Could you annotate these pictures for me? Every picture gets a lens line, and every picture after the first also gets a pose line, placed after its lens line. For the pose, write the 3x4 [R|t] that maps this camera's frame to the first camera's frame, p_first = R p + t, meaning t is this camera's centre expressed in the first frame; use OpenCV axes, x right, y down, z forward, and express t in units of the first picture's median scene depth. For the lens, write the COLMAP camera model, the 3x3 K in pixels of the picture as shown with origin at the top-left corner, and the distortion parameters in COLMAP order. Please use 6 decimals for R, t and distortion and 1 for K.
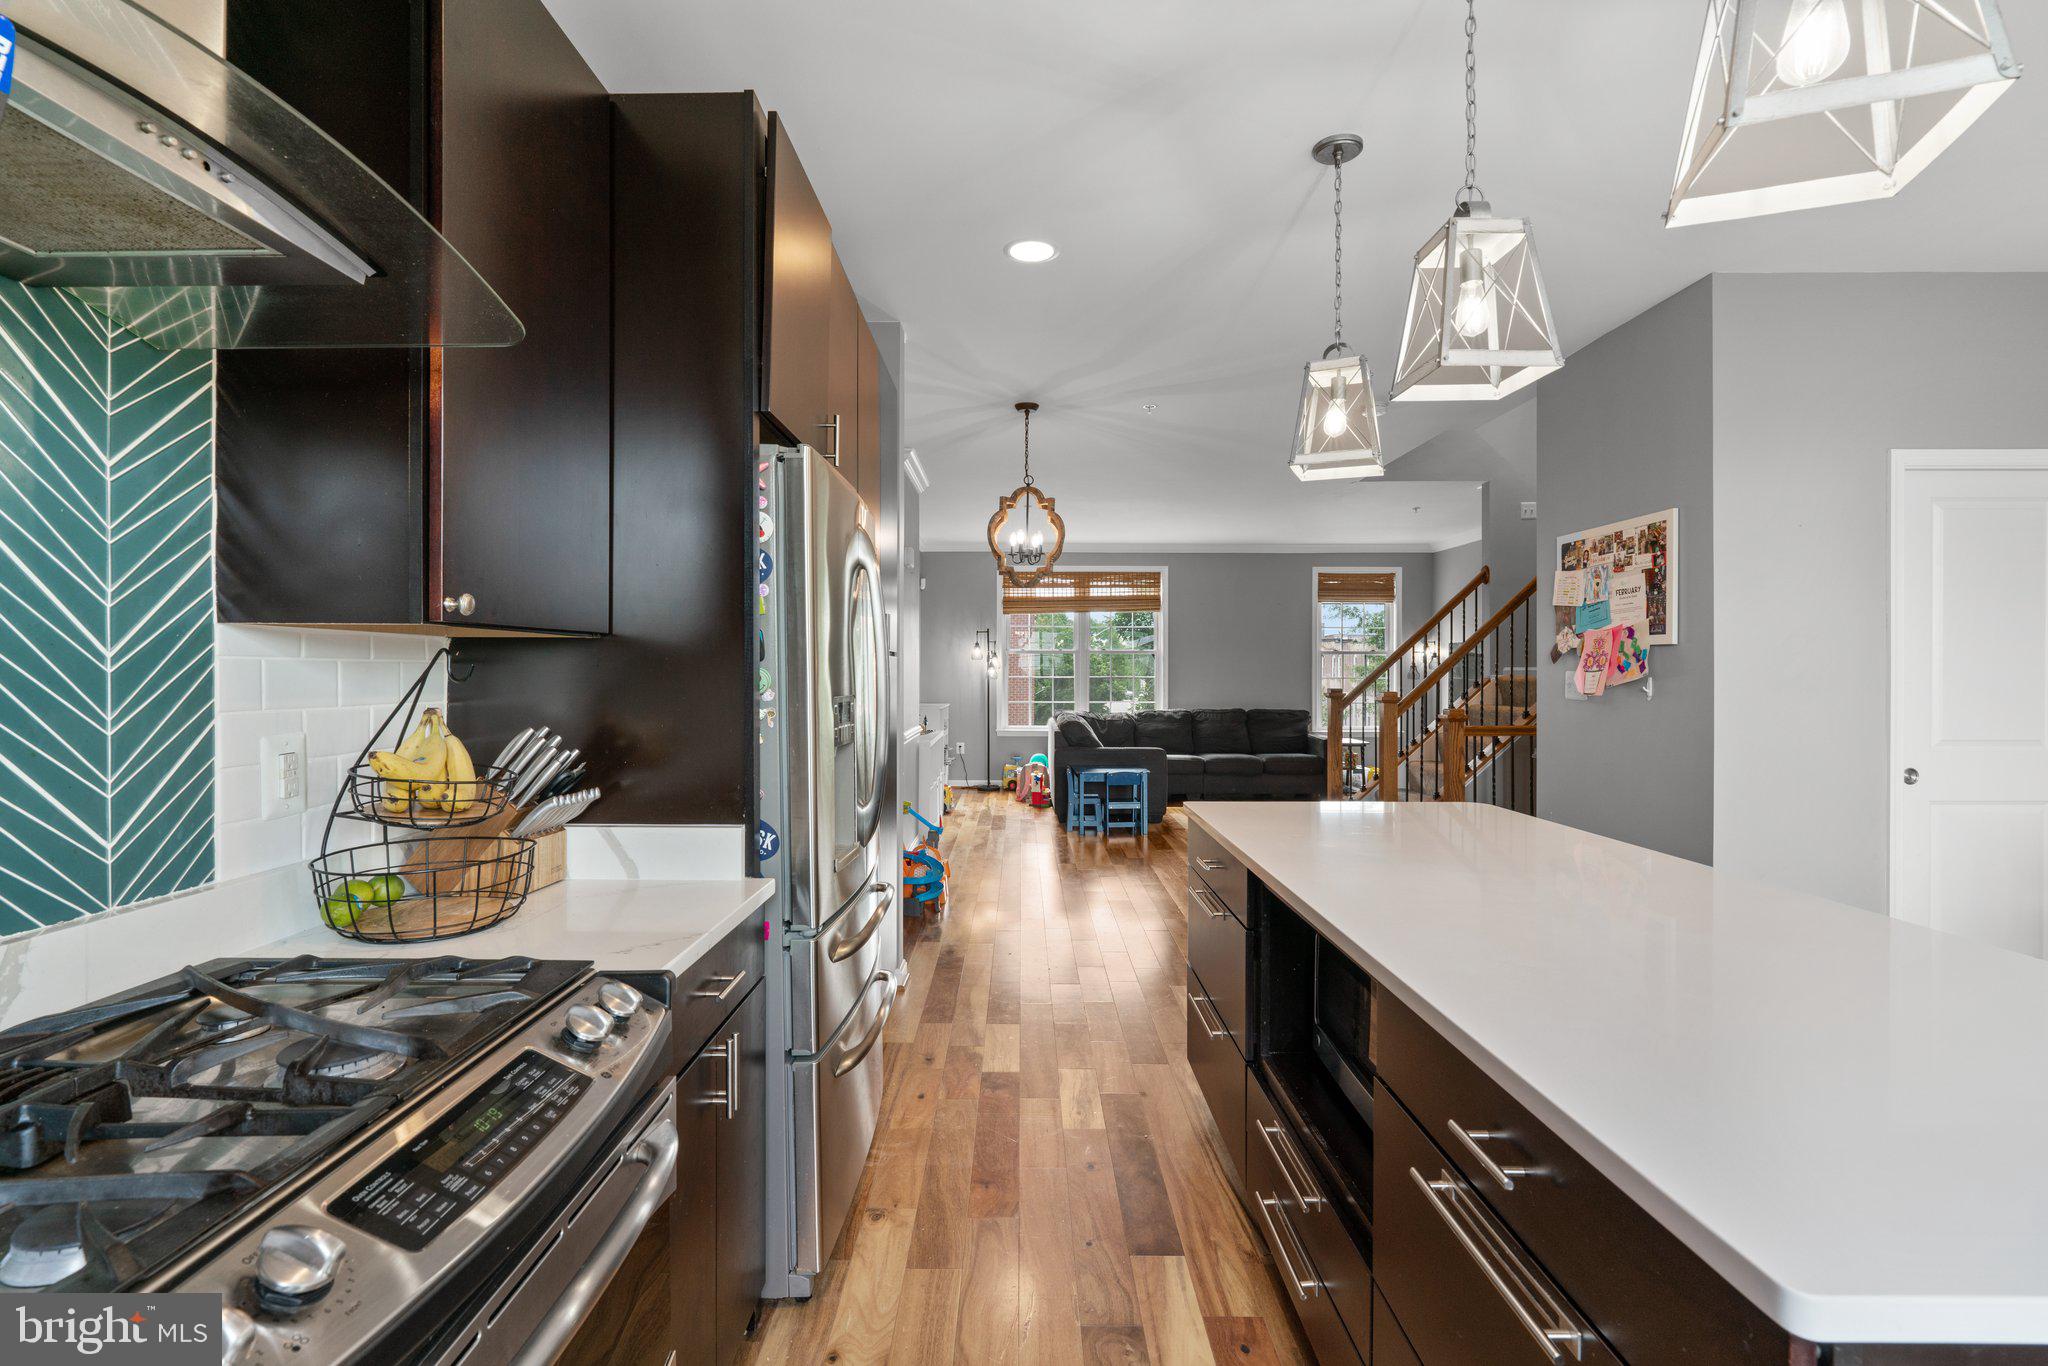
lens RADIAL K [[929.7, 0, 1014.8], [0, 929.7, 676.3], [0, 0, 1]] dist [-0.012786, 0.005812]
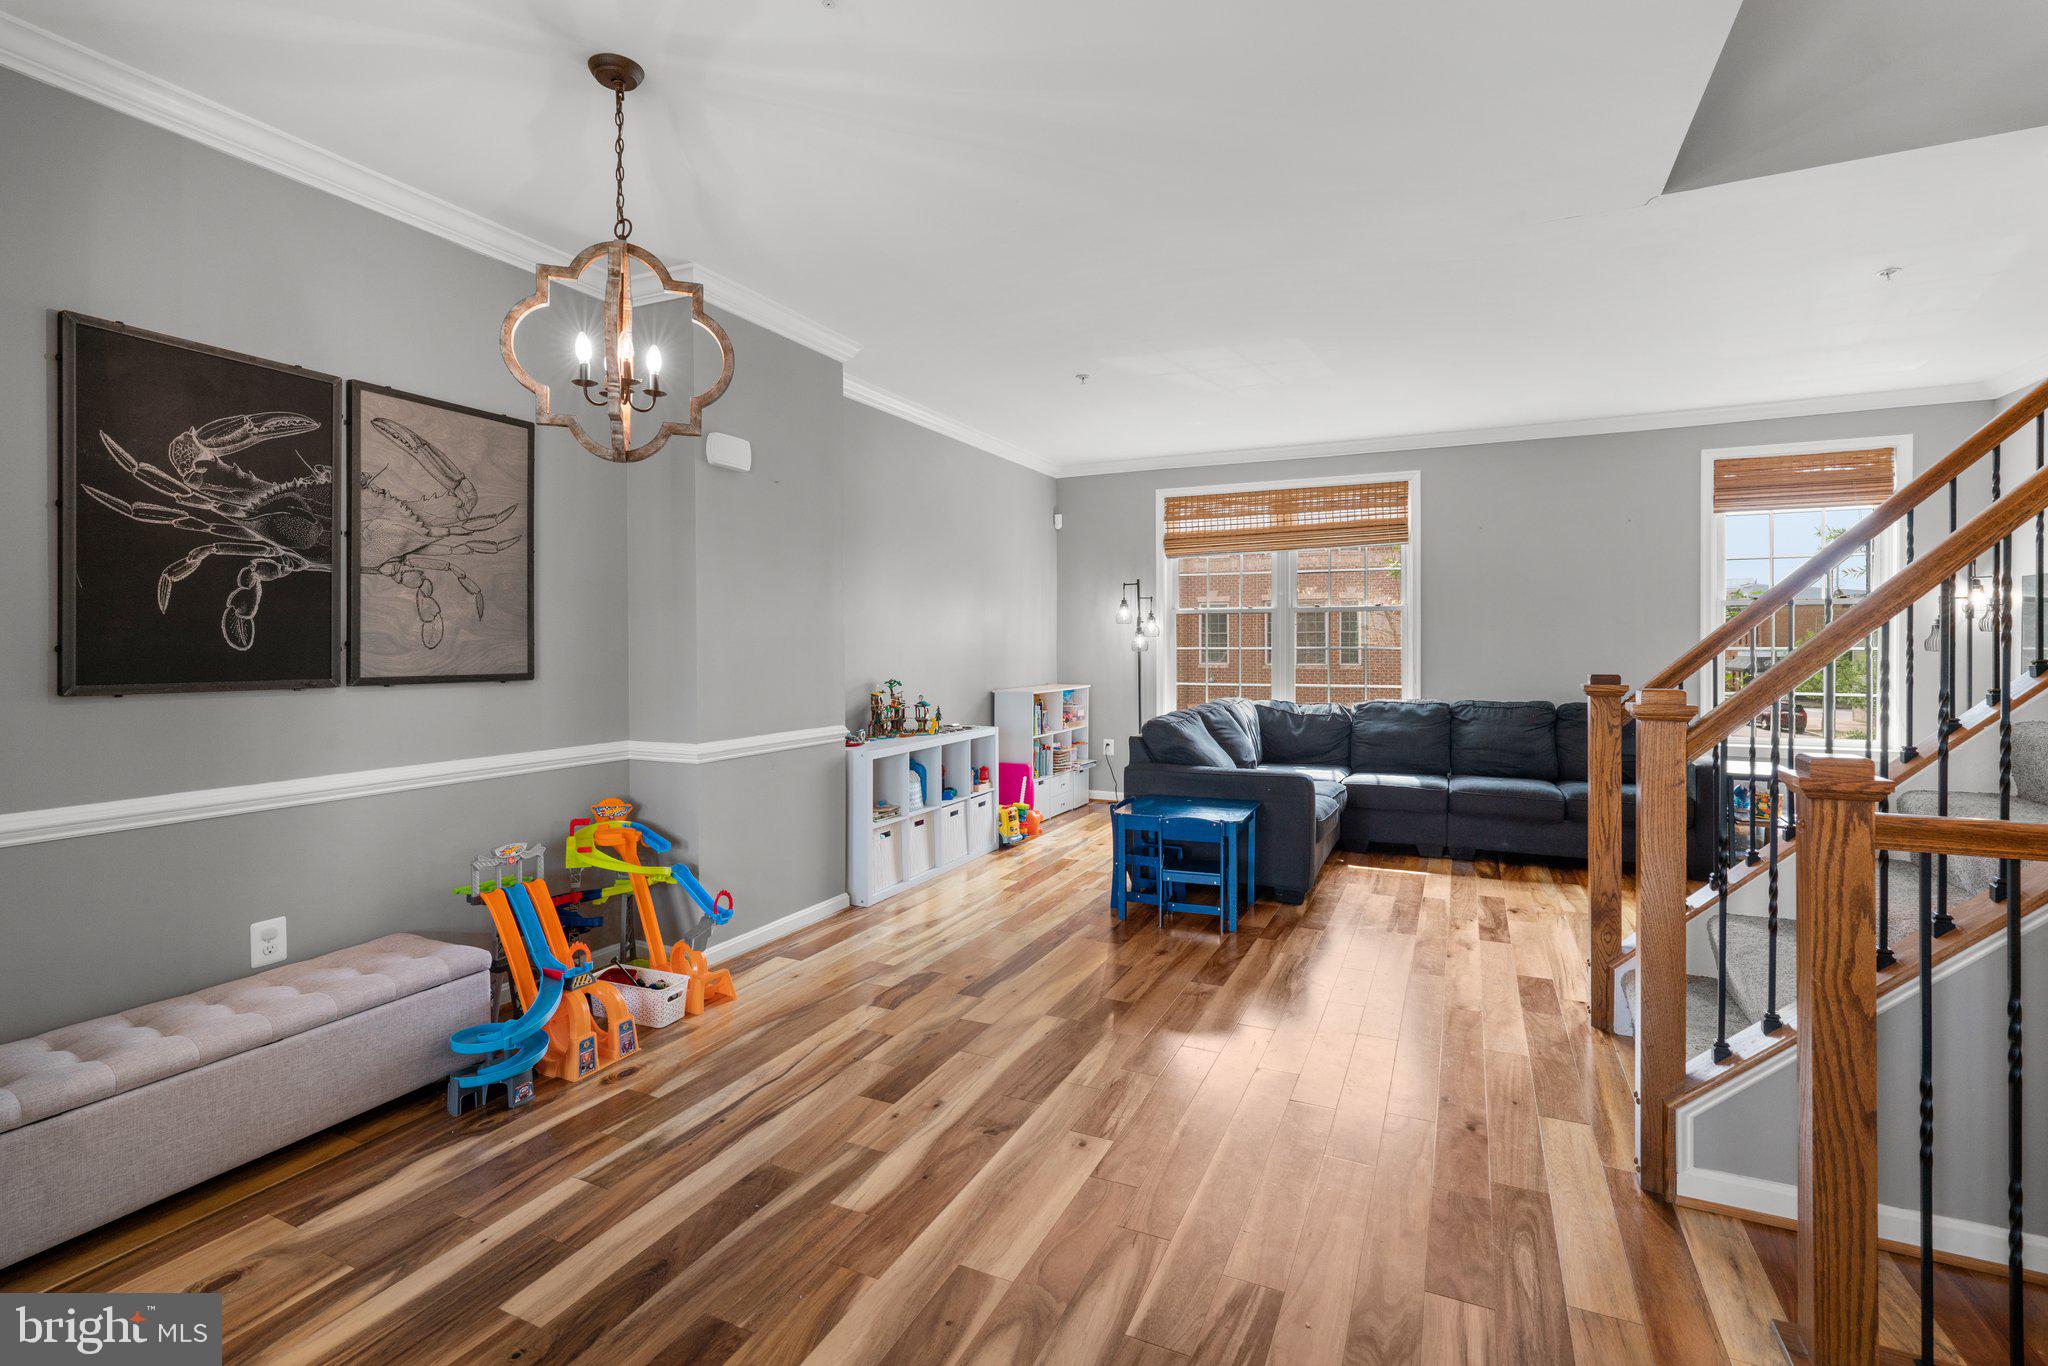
lens RADIAL K [[929.7, 0, 1010.0], [0, 929.7, 657.0], [0, 0, 1]] dist [-0.012786, 0.005812]
pose [[0.901796, 0.003166, -0.432150, 0.532239], [0.001921, 0.999934, 0.011335, -0.002035], [0.432157, -0.011052, 0.901731, 0.907354]]
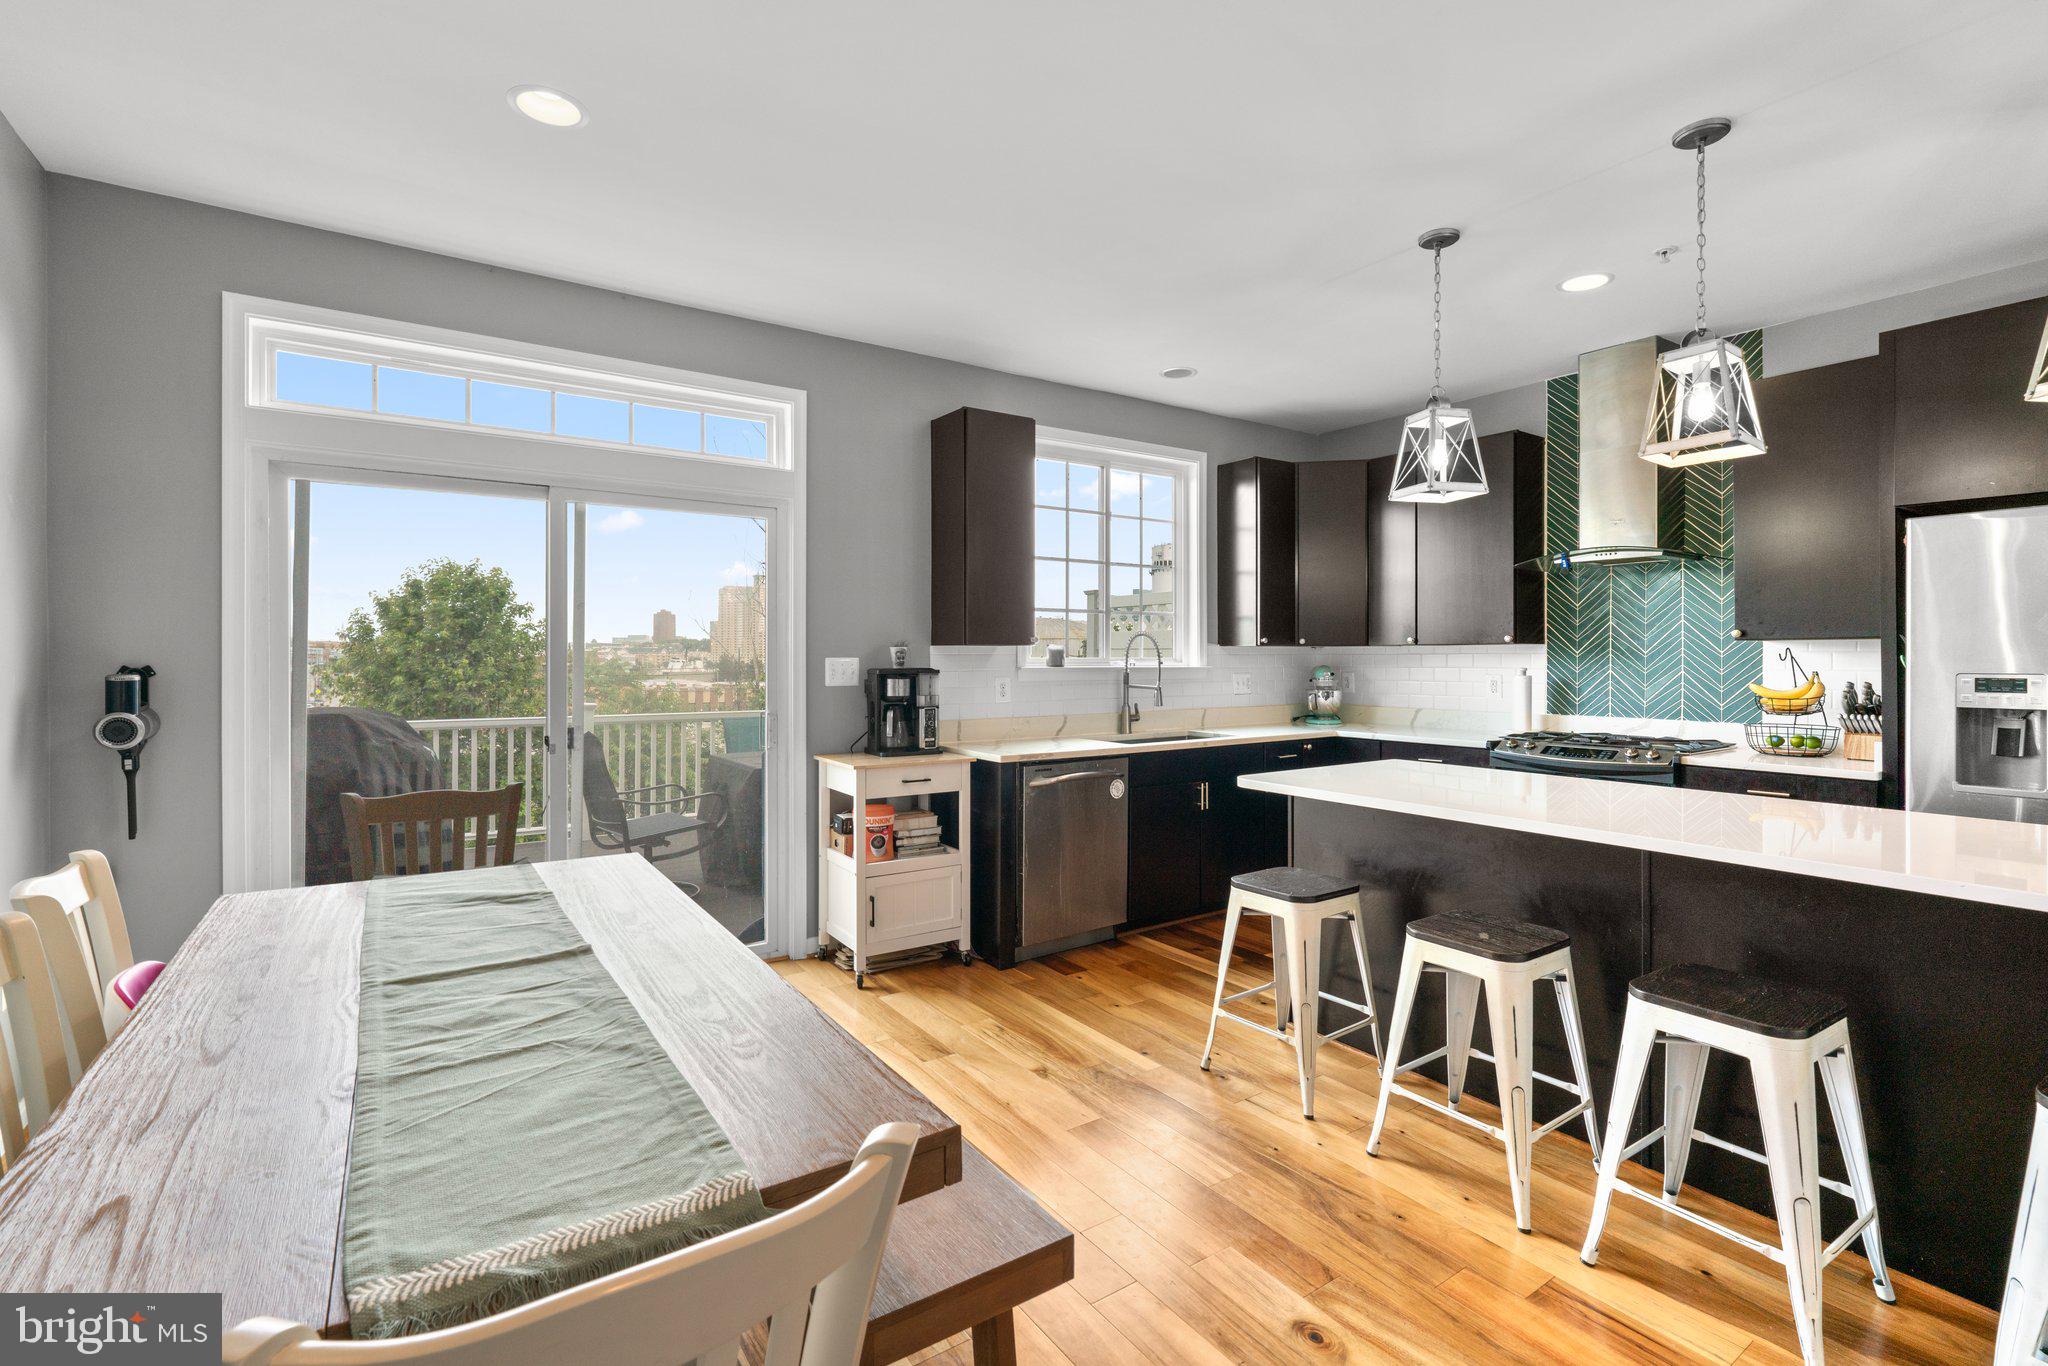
lens RADIAL K [[929.7, 0, 1026.4], [0, 929.7, 663.7], [0, 0, 1]] dist [-0.012786, 0.005812]
pose [[-0.815270, 0.005375, -0.579056, 1.042750], [-0.001590, 0.999932, 0.011519, -0.005049], [0.579079, 0.010312, -0.815206, 0.741751]]
